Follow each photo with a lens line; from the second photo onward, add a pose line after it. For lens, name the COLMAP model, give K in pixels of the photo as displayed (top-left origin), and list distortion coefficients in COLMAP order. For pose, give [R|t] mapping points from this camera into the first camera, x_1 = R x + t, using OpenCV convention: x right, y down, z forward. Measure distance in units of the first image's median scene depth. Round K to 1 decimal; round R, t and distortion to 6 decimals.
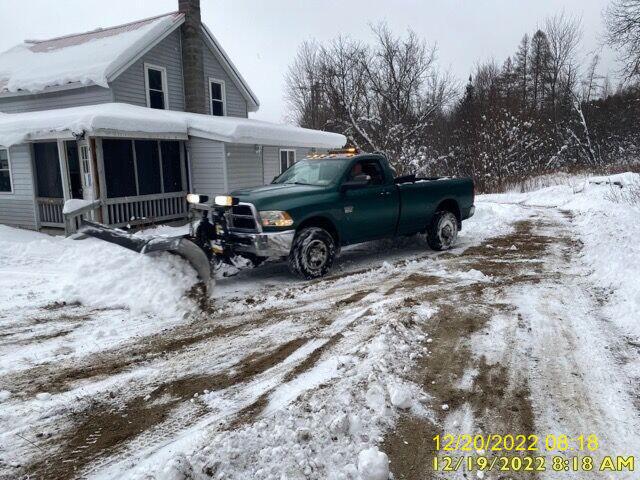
lens RADIAL K [[483.7, 0, 321.0], [0, 483.7, 240.2], [0, 0, 1]] dist [0.021395, -0.035850]
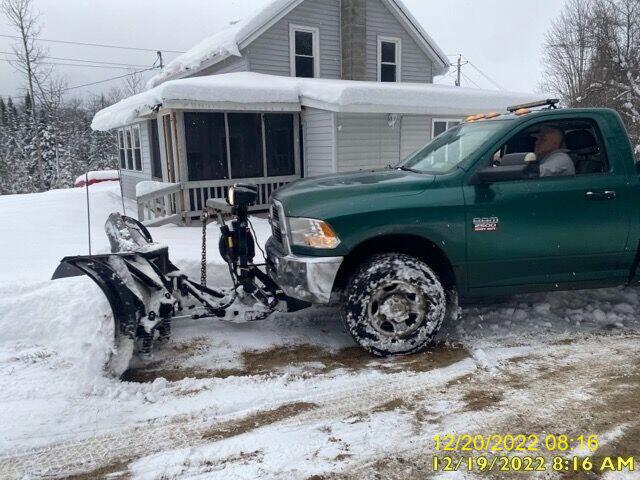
lens RADIAL K [[483.7, 0, 319.9], [0, 483.7, 241.7], [0, 0, 1]] dist [0.021395, -0.035850]
pose [[0.866674, 0.092800, -0.490168, 0.148518], [-0.067775, 0.995339, 0.068606, -0.039003], [0.494250, -0.026238, 0.868924, 0.254694]]
